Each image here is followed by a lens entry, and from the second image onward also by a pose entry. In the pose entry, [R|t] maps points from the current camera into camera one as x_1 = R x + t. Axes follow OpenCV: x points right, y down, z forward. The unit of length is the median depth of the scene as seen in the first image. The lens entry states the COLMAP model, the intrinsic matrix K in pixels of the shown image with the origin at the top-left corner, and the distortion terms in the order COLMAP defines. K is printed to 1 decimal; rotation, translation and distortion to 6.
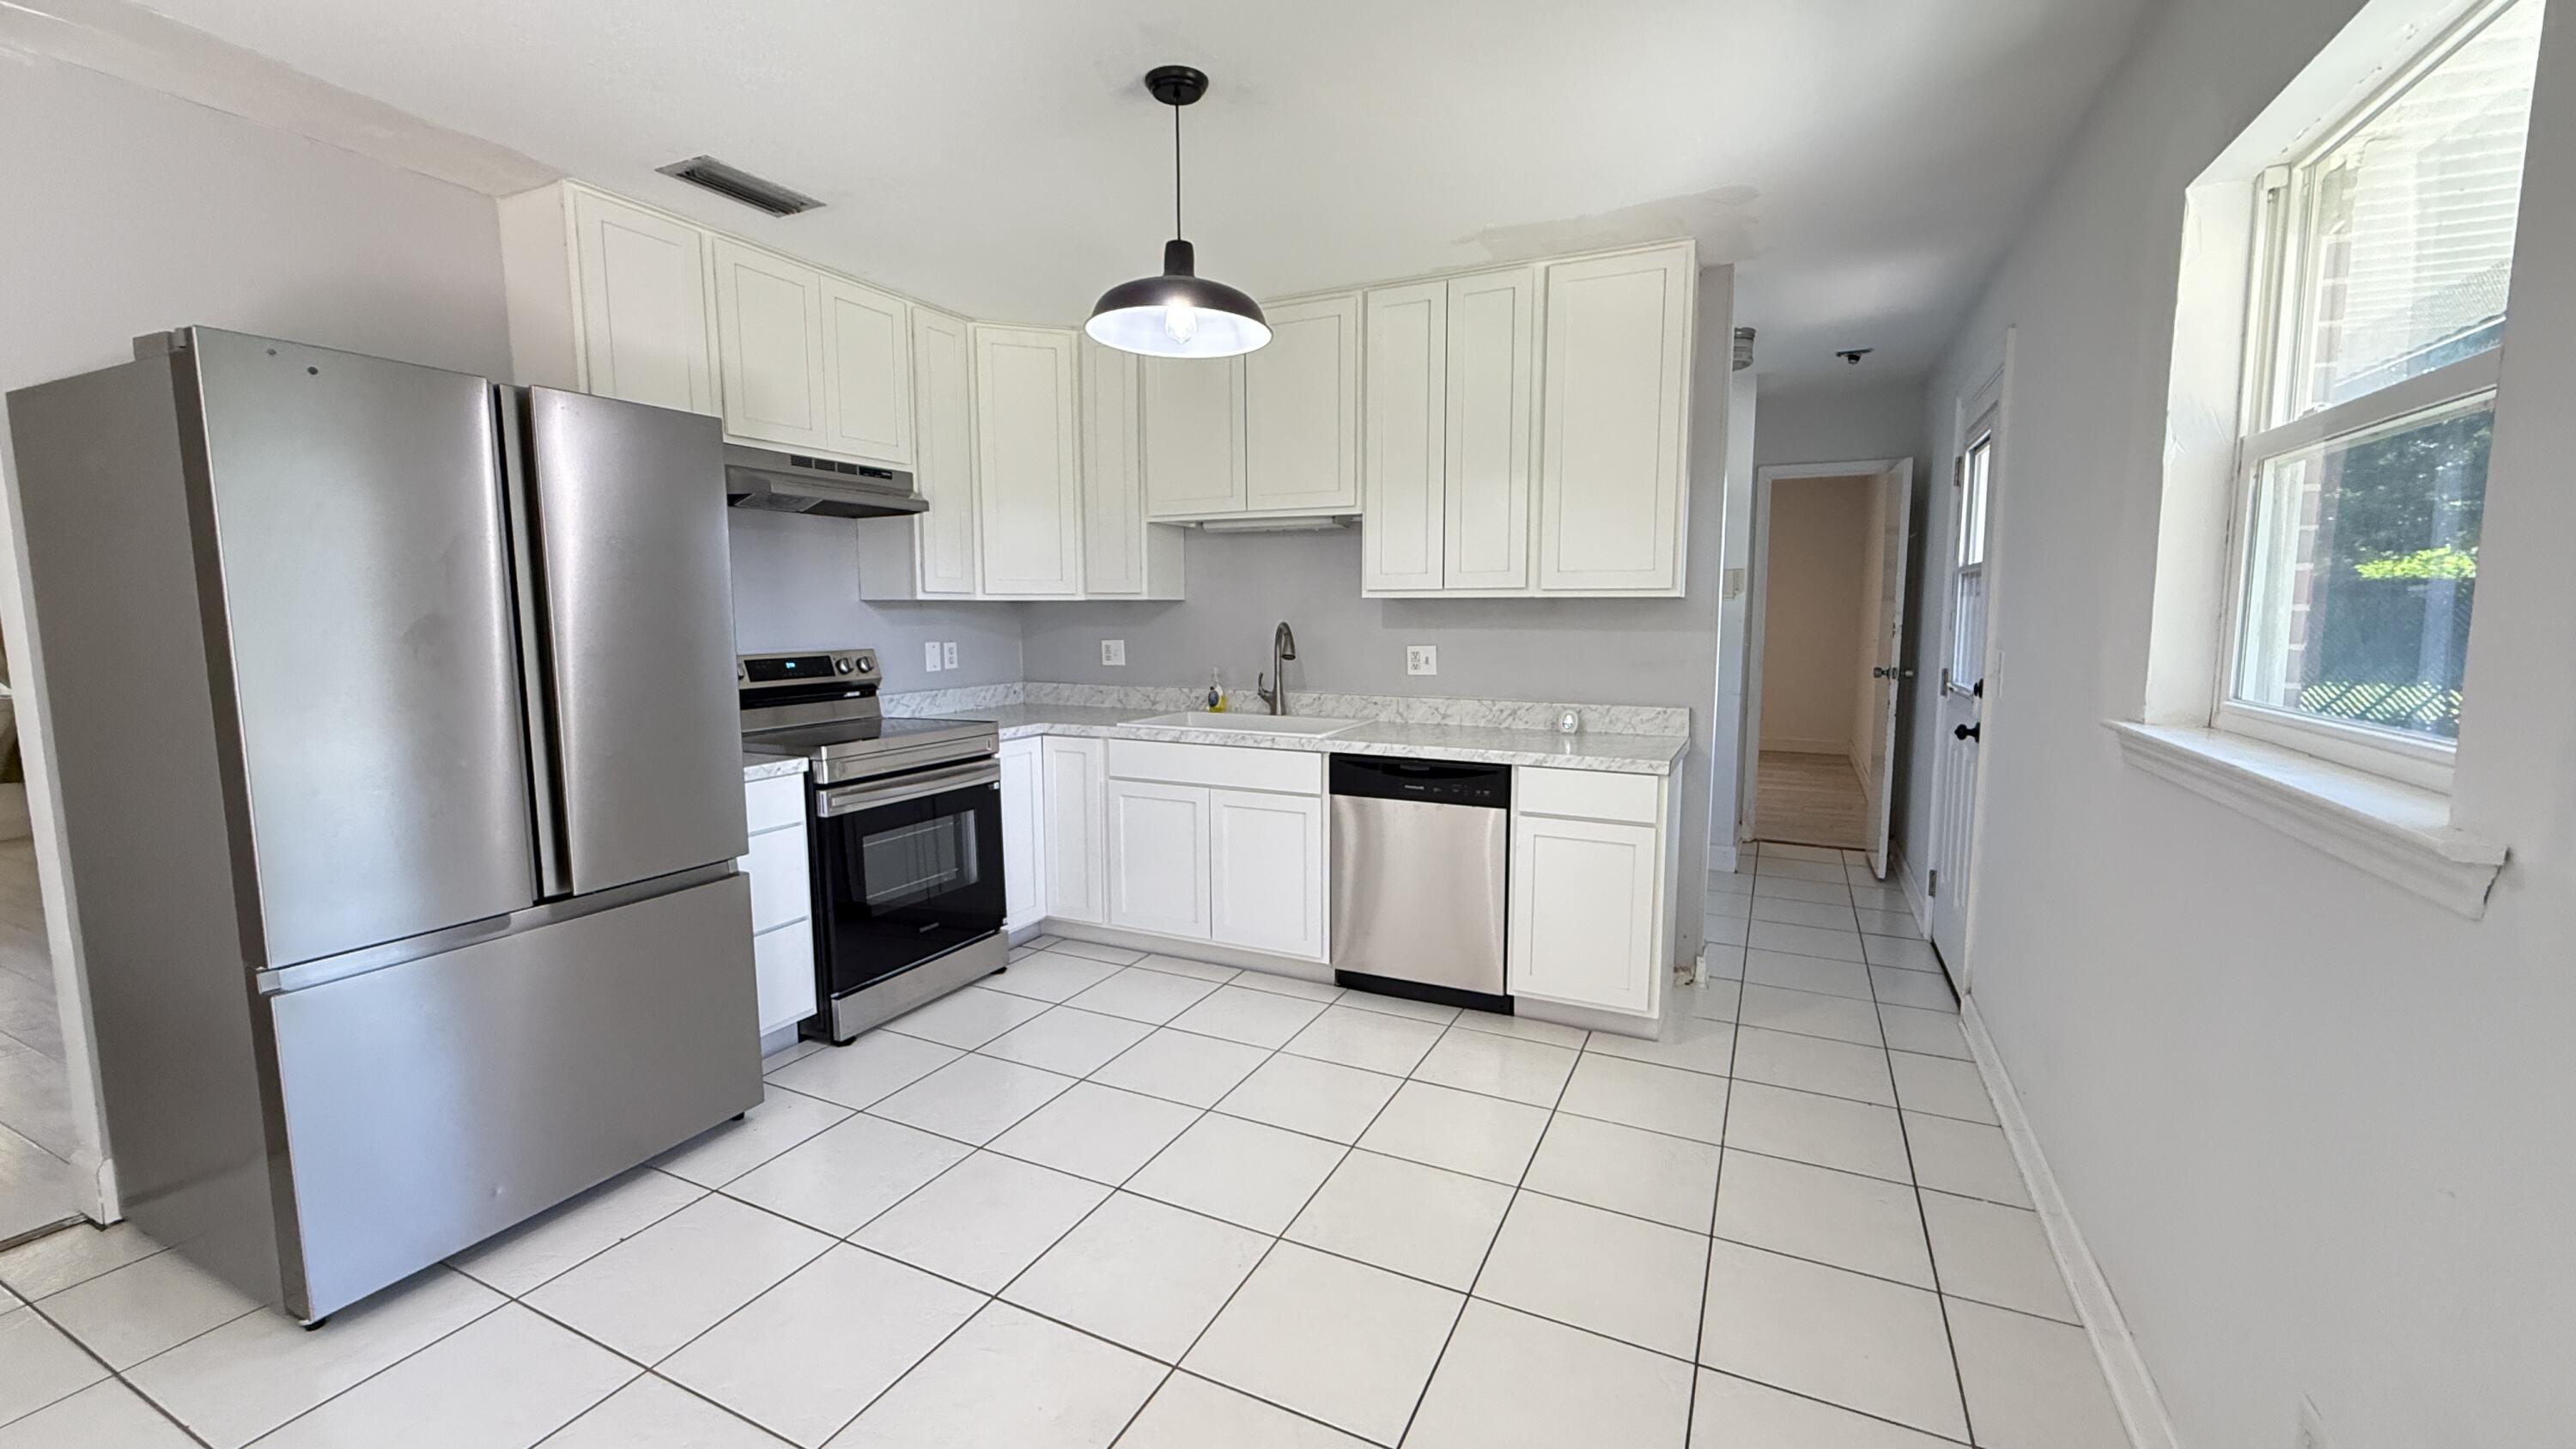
lens RADIAL K [[1018.4, 0, 1276.6], [0, 1018.4, 725.9], [0, 0, 1]] dist [0.002865, 0.000666]
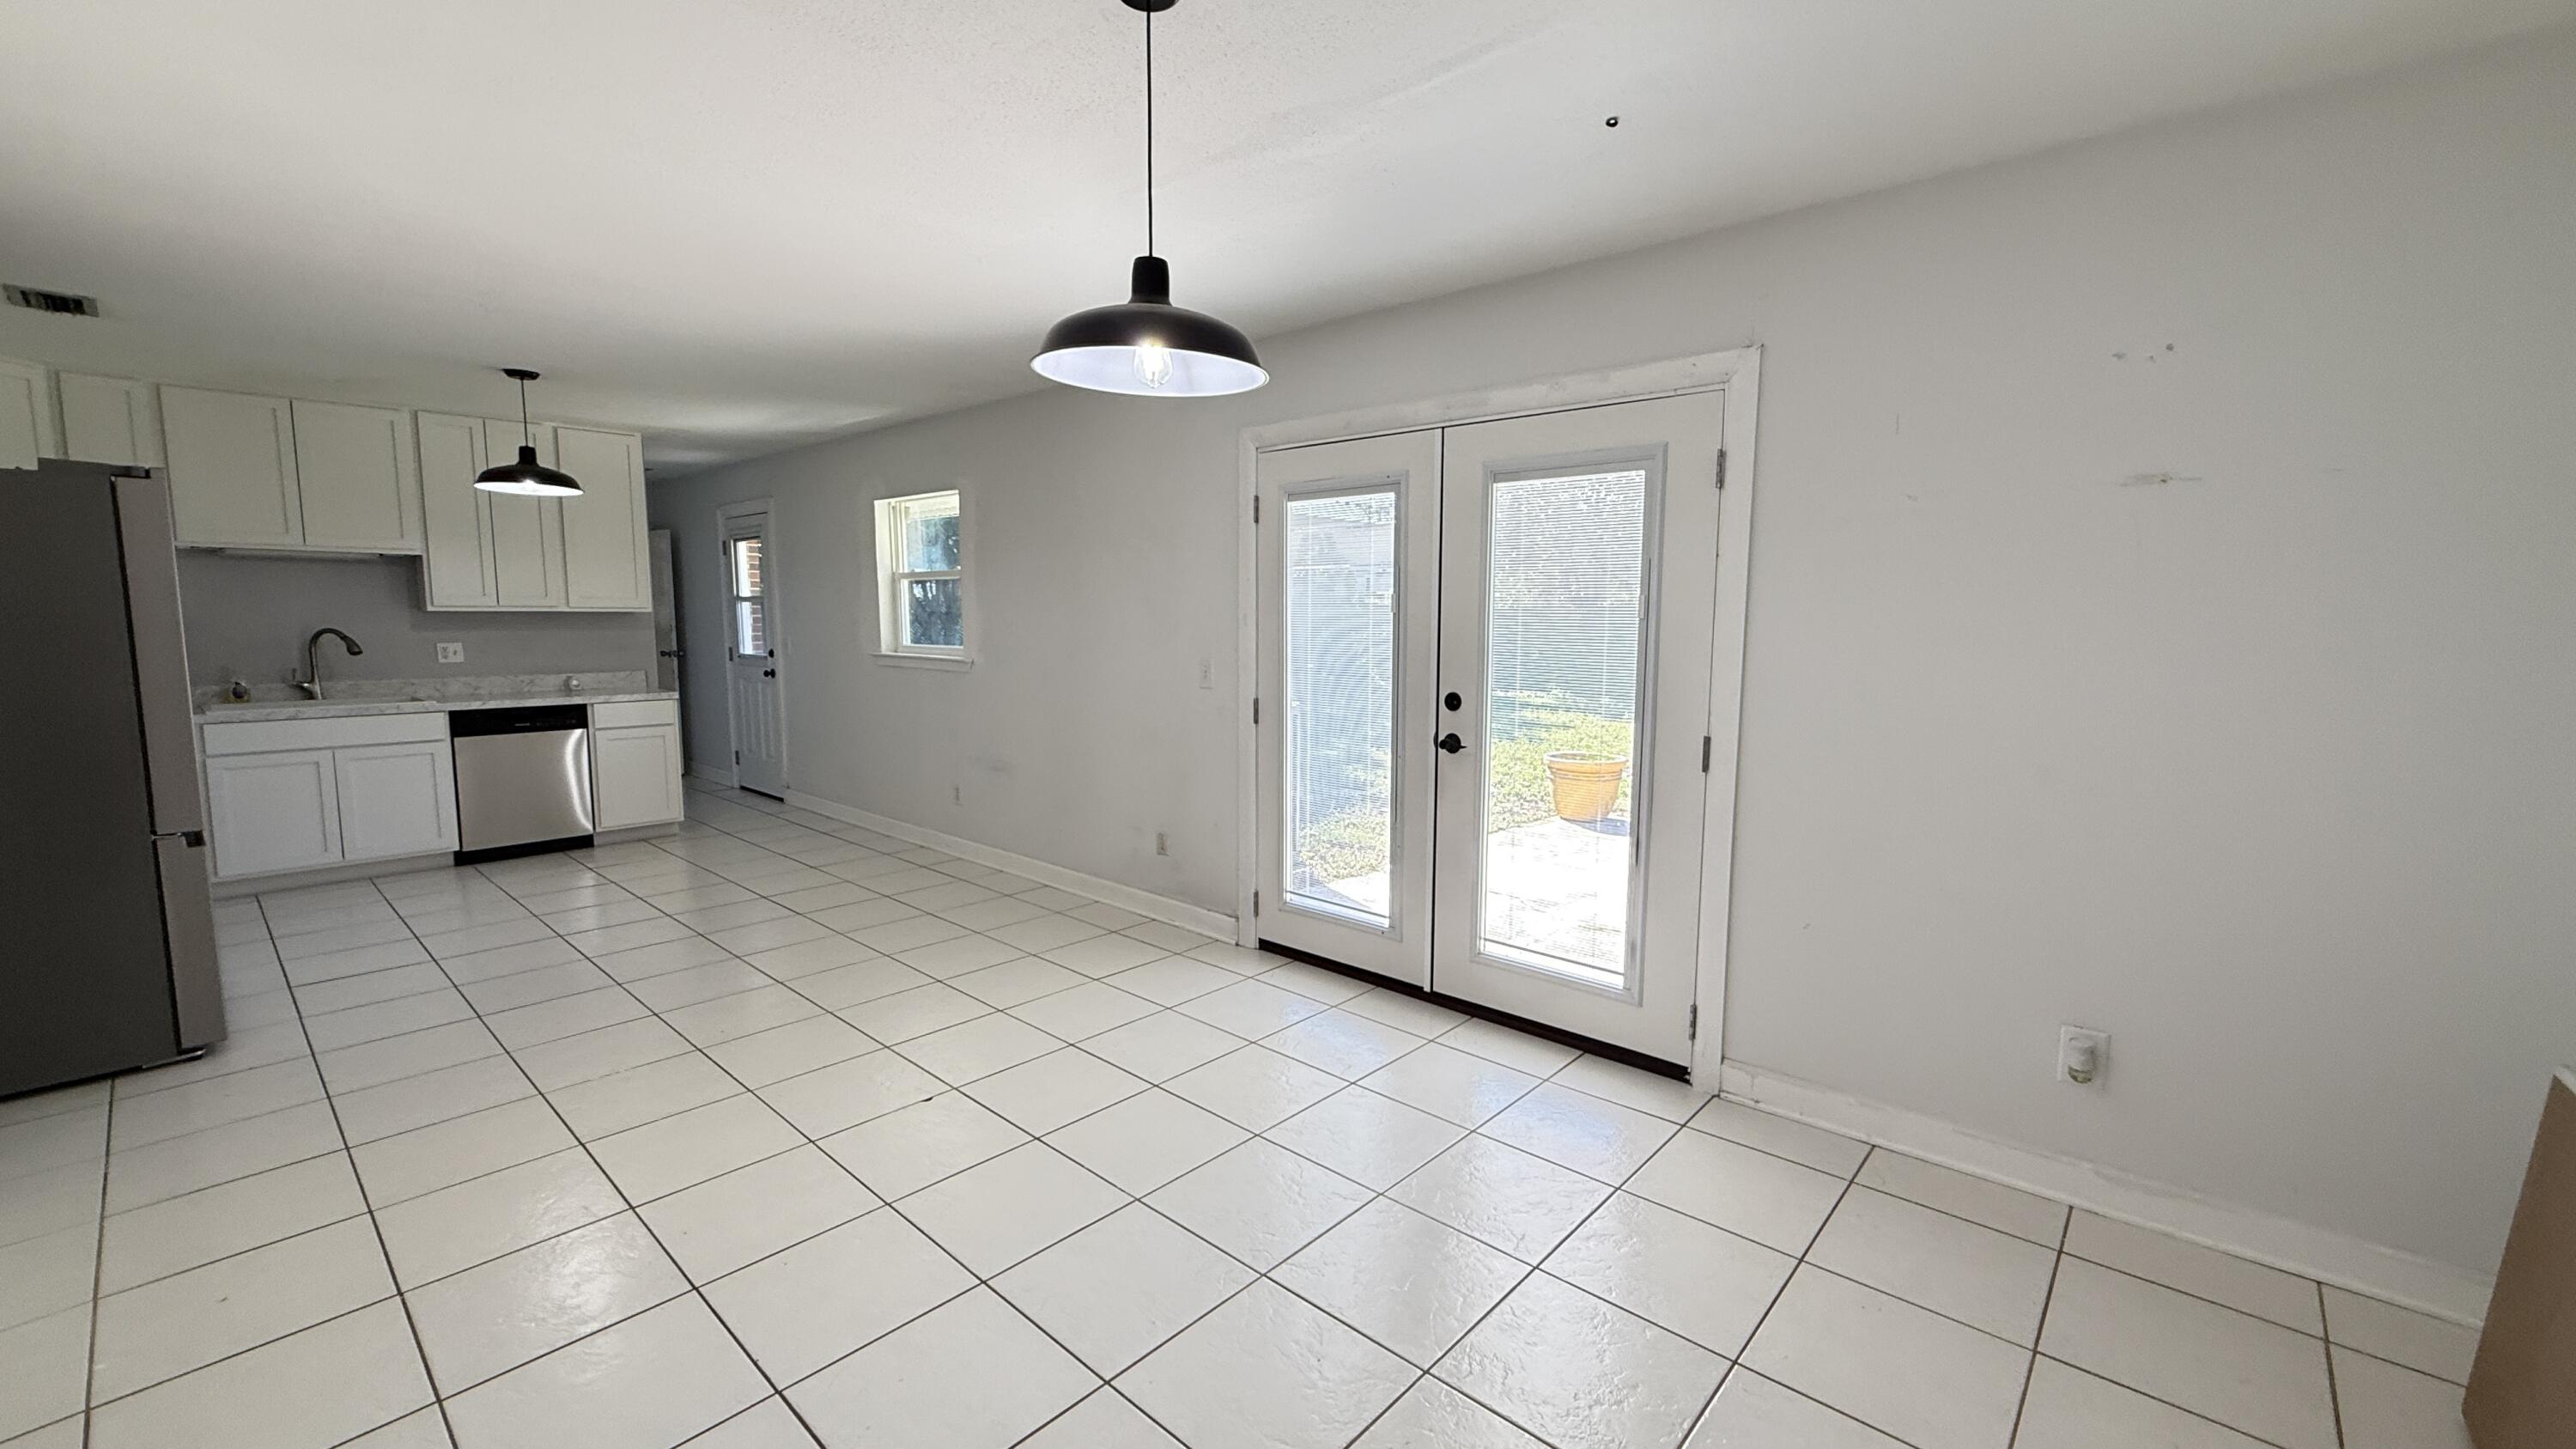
lens RADIAL K [[1018.4, 0, 1278.6], [0, 1018.4, 718.1], [0, 0, 1]] dist [0.002865, 0.000666]
pose [[0.303924, -0.099744, 0.947460, -1.031796], [0.102951, 0.992119, 0.071421, 0.054910], [-0.947117, 0.075836, 0.311798, -0.680225]]
